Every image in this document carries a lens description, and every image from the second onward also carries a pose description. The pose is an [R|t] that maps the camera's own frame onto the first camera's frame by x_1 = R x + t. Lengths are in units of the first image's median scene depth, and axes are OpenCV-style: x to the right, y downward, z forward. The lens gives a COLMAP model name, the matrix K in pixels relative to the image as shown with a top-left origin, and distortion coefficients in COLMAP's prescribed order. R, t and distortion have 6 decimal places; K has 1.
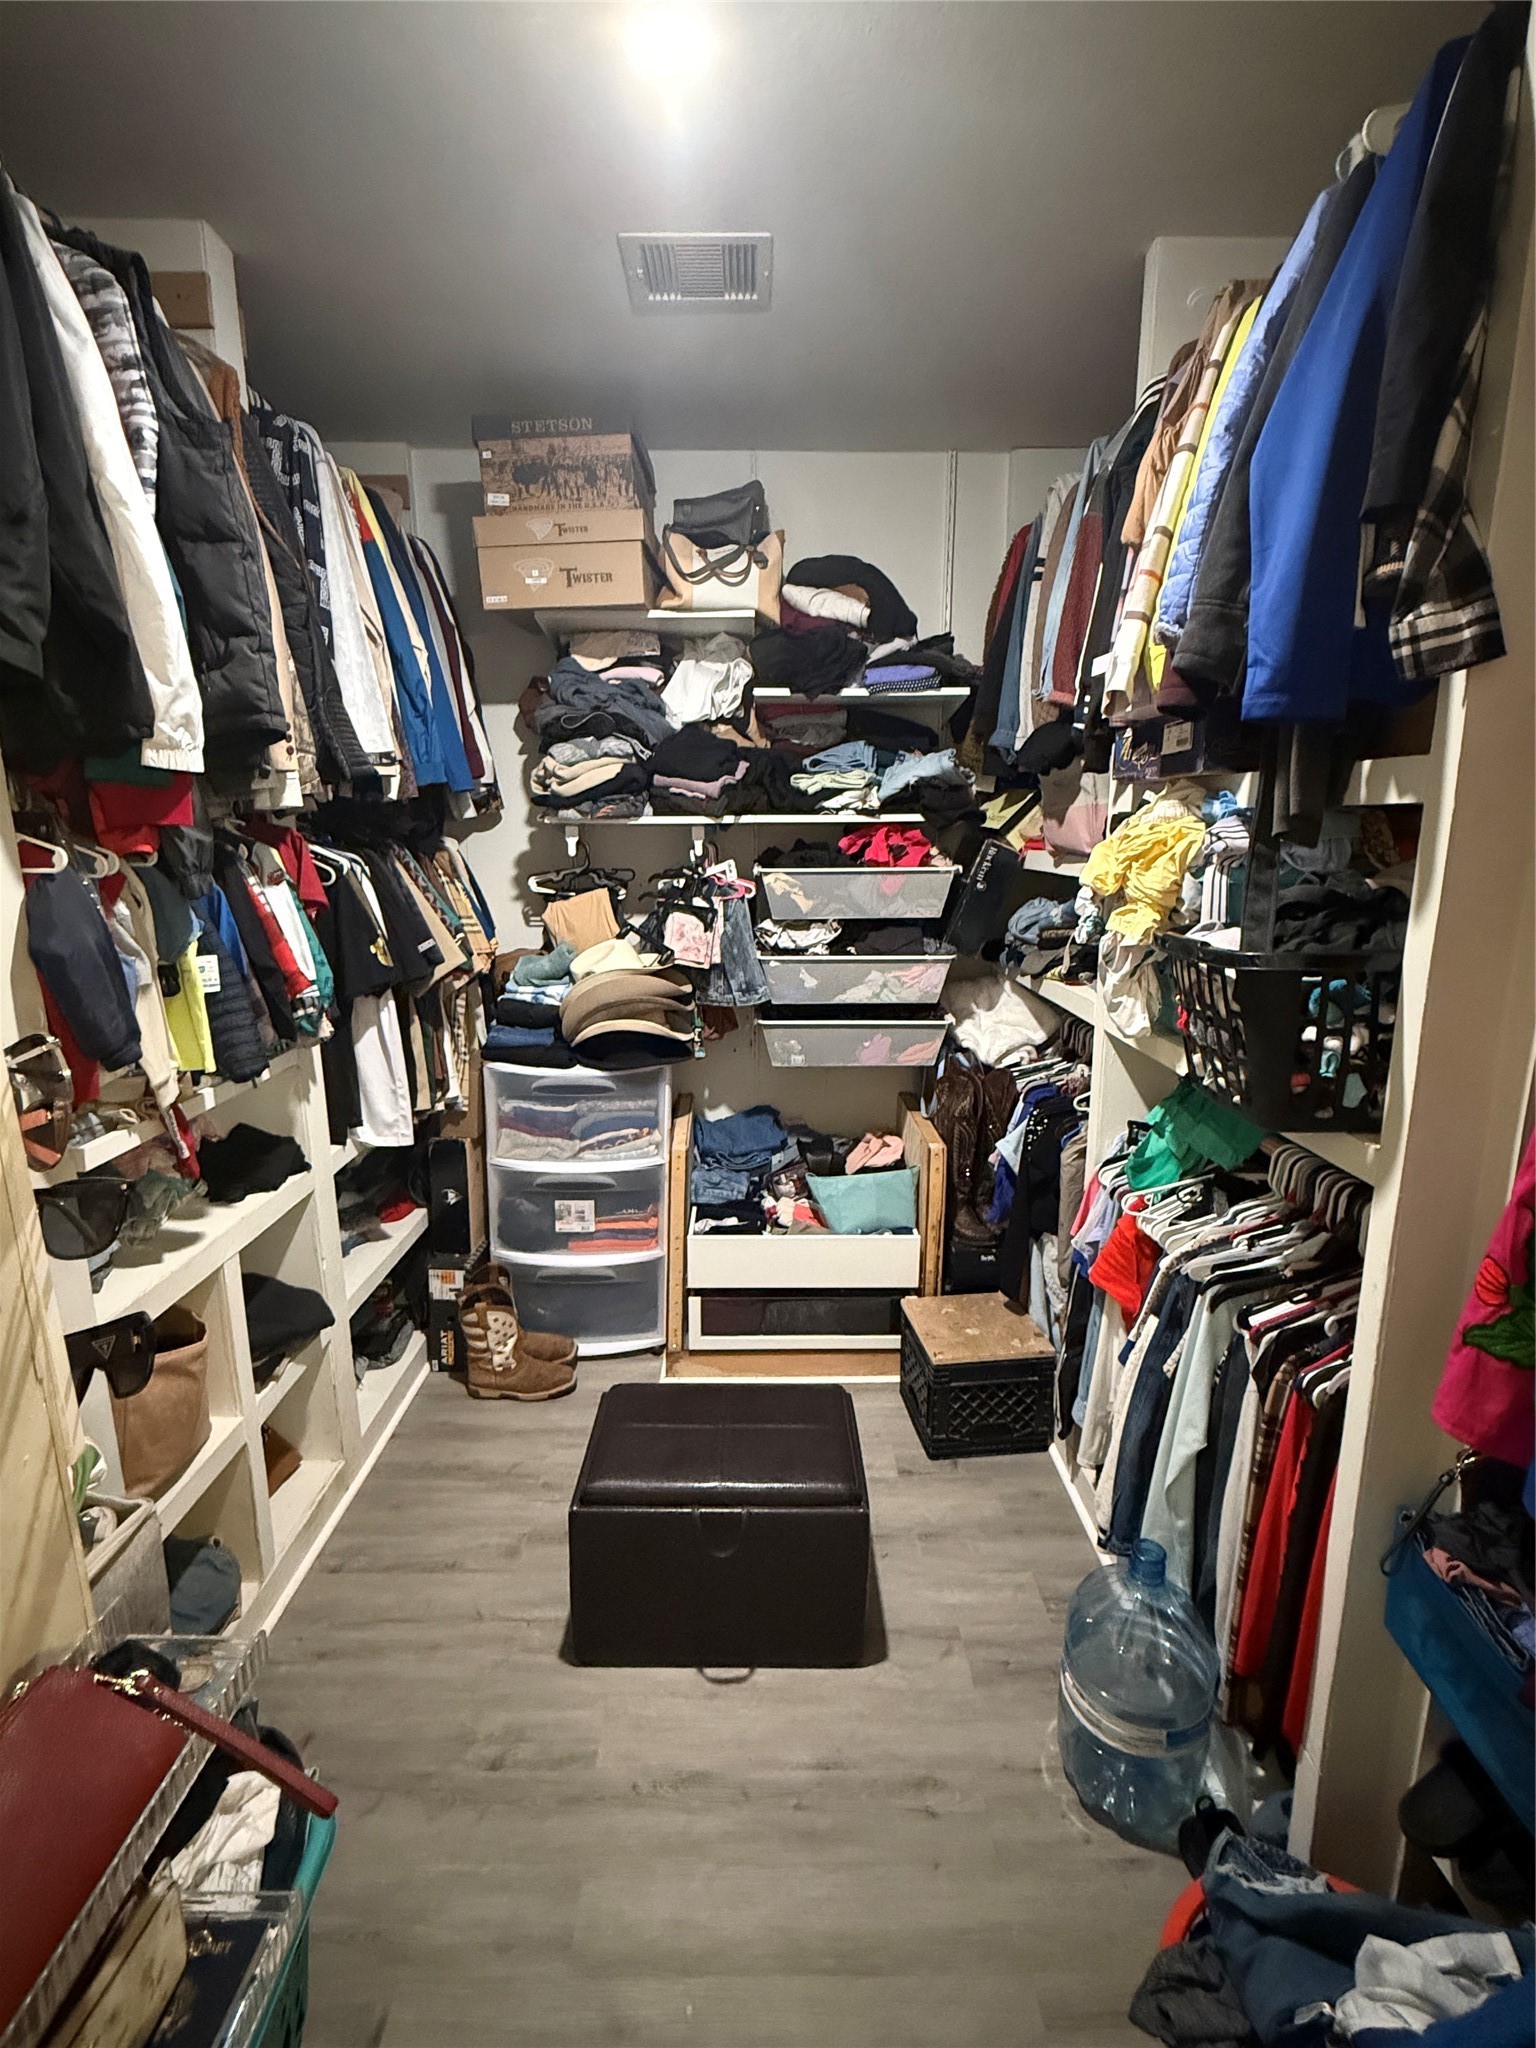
lens RADIAL K [[948.5, 0, 773.8], [0, 948.5, 1017.4], [0, 0, 1]] dist [-0.000848, -0.000636]
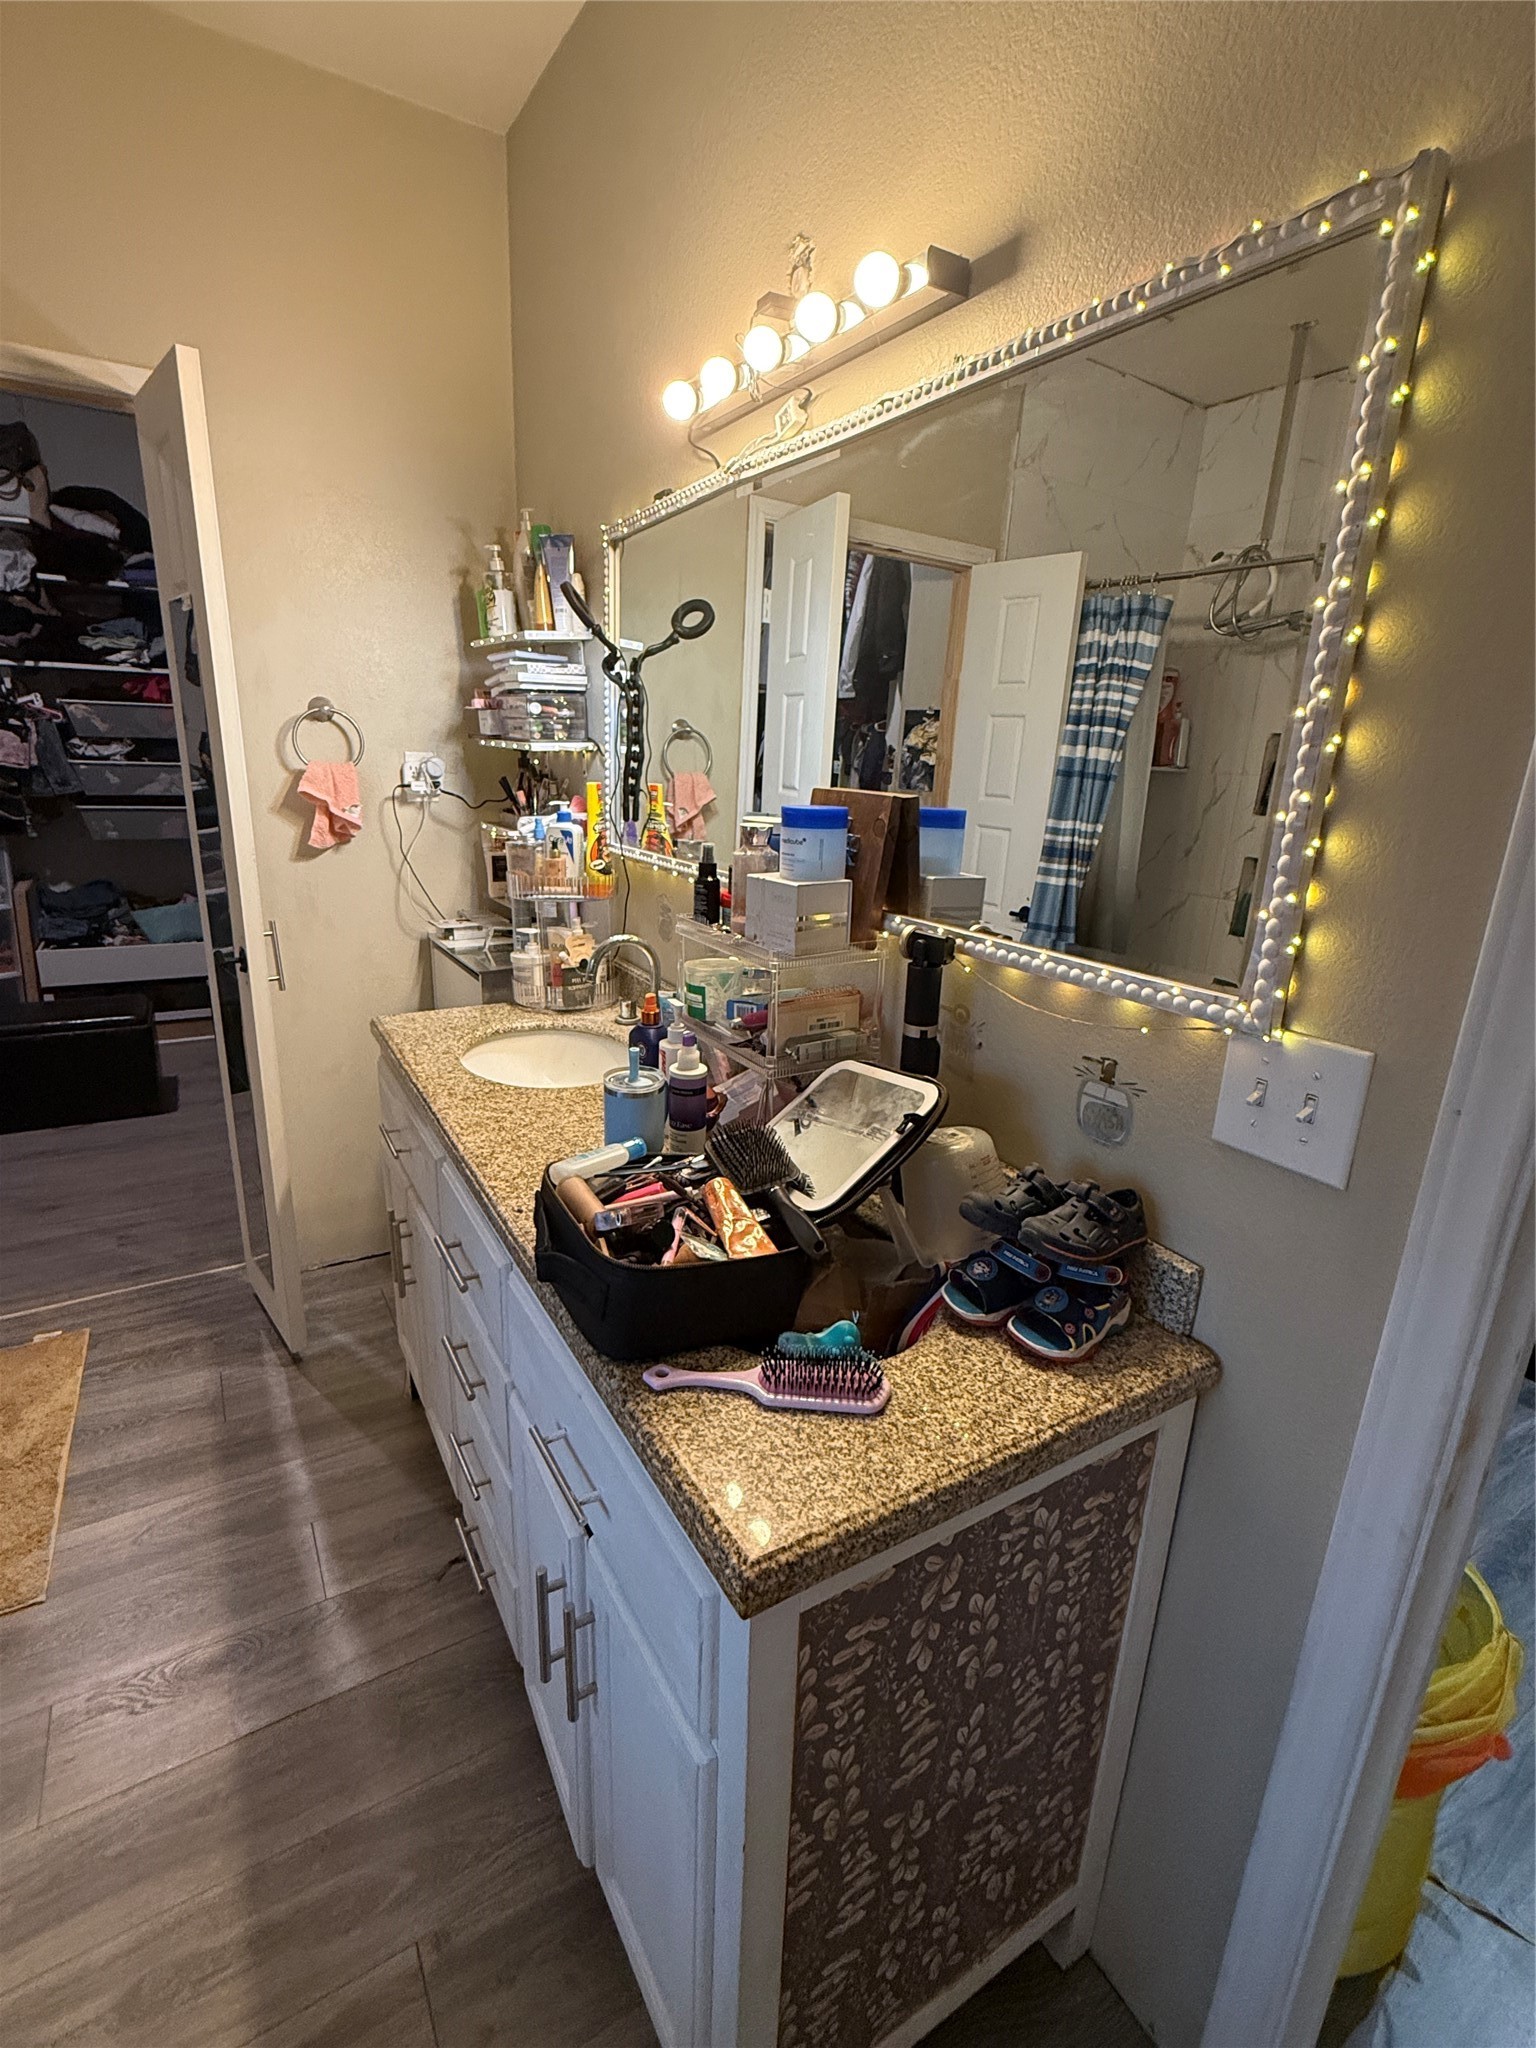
lens RADIAL K [[948.5, 0, 773.8], [0, 948.5, 1017.4], [0, 0, 1]] dist [-0.000848, -0.000636]
pose [[0.861144, -0.105873, 0.497213, 0.153624], [0.059653, 0.992361, 0.107991, 0.239692], [-0.504848, -0.063335, 0.860881, -0.859443]]
